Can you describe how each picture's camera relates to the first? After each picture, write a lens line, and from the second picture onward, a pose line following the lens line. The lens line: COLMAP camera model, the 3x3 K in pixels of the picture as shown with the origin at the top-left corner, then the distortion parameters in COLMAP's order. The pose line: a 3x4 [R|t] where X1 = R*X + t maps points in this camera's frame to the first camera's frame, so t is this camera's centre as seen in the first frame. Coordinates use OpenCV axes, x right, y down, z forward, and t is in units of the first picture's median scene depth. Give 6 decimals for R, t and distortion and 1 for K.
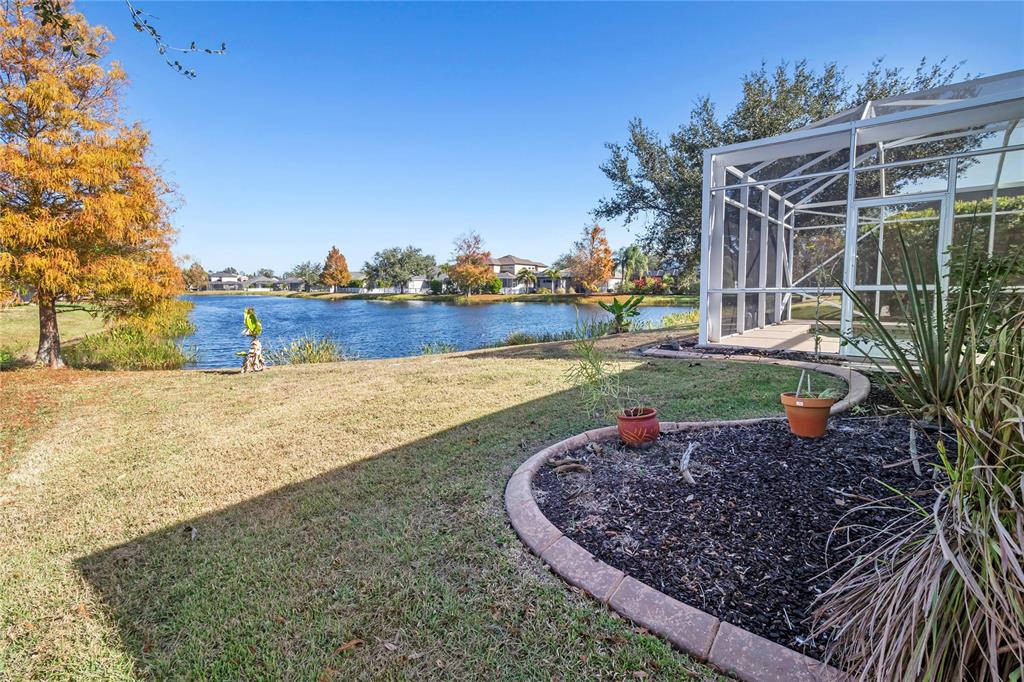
lens RADIAL K [[468.4, 0, 512.0], [0, 468.4, 341.0], [0, 0, 1]] dist [0.031129, 0.000072]
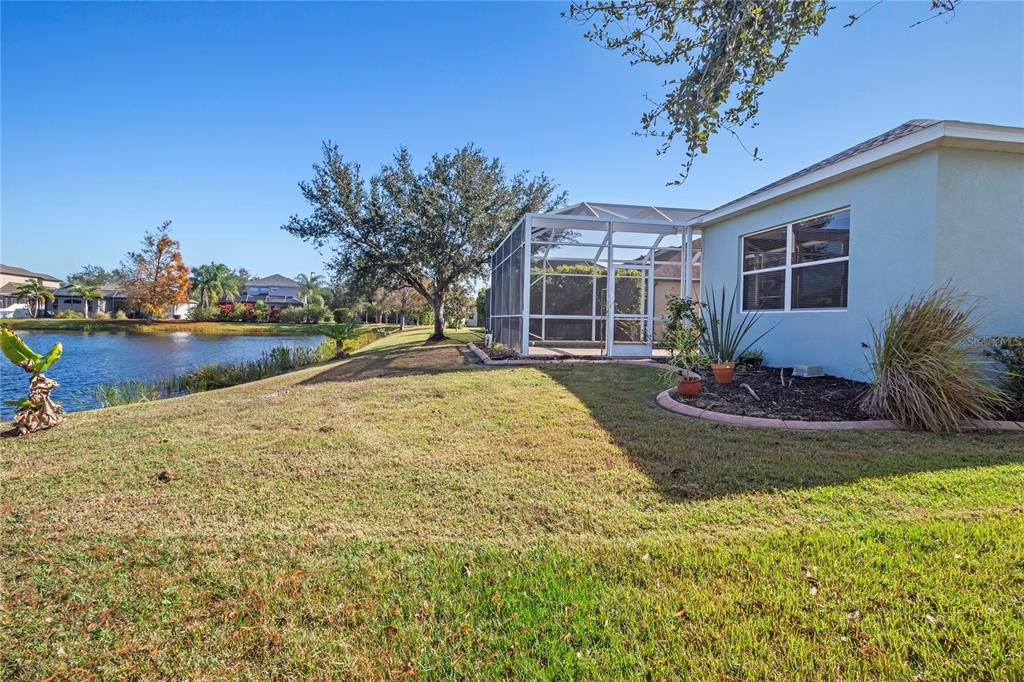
lens RADIAL K [[468.4, 0, 512.0], [0, 468.4, 341.0], [0, 0, 1]] dist [0.031129, 0.000072]
pose [[0.618110, -0.019796, 0.785842, -0.095411], [0.069605, 0.997134, -0.029630, 0.000168], [-0.783004, 0.073013, 0.617717, 0.036959]]
